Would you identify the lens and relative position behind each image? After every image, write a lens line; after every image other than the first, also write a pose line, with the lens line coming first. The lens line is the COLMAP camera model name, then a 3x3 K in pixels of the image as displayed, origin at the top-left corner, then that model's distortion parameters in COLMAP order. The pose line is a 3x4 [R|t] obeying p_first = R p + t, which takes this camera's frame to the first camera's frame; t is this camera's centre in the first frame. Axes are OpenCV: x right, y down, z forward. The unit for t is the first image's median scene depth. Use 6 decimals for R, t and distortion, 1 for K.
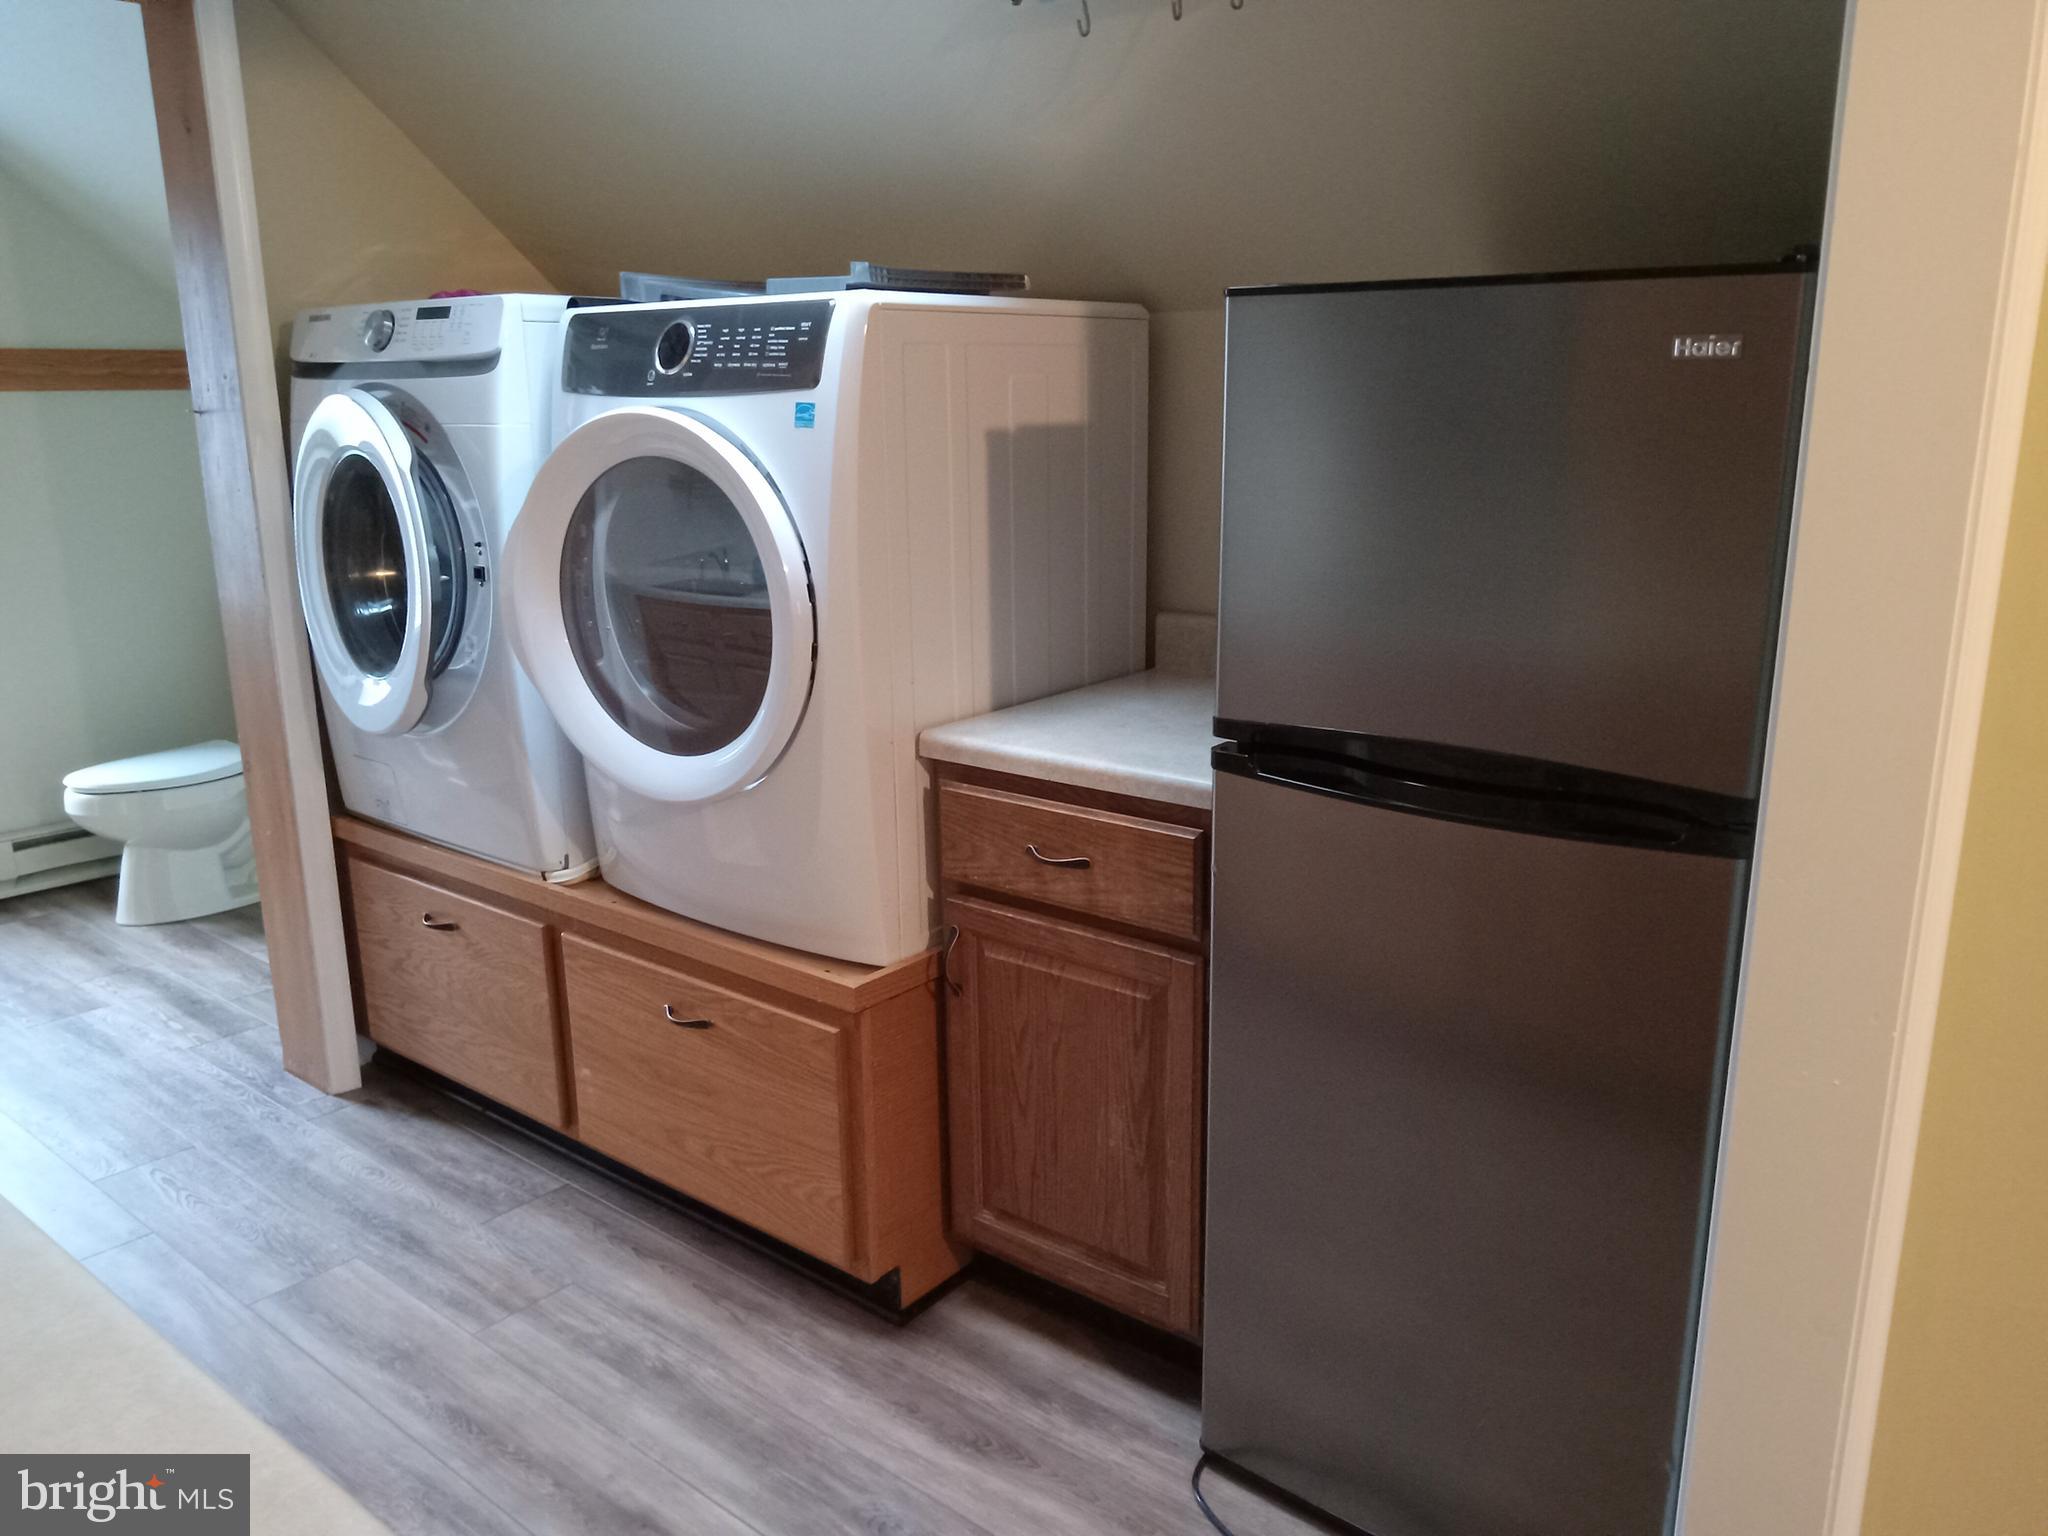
lens RADIAL K [[1556.4, 0, 1015.8], [0, 1556.4, 771.5], [0, 0, 1]] dist [-0.003700, -0.002994]
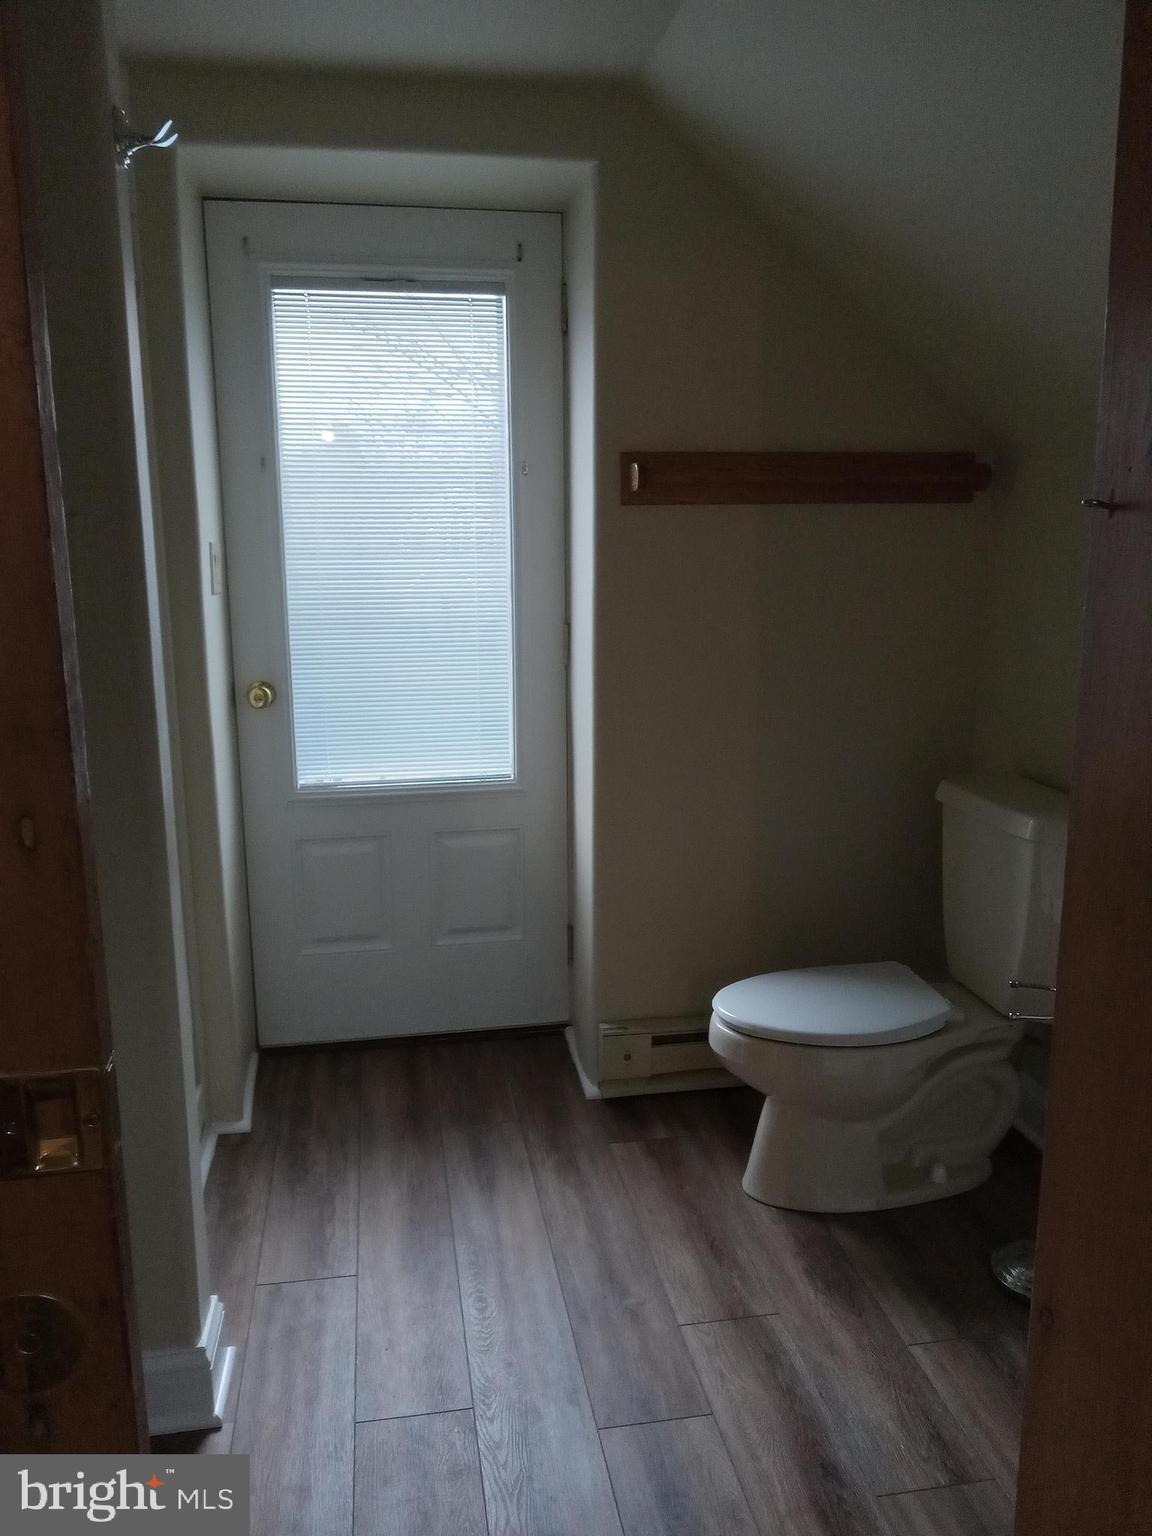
lens RADIAL K [[1167.3, 0, 572.5], [0, 1167.3, 765.9], [0, 0, 1]] dist [-0.003700, -0.002994]
pose [[0.763442, 0.128403, -0.632985, -0.315416], [-0.152811, 0.988124, 0.016138, -0.109328], [0.627539, 0.084407, 0.773996, 0.500167]]
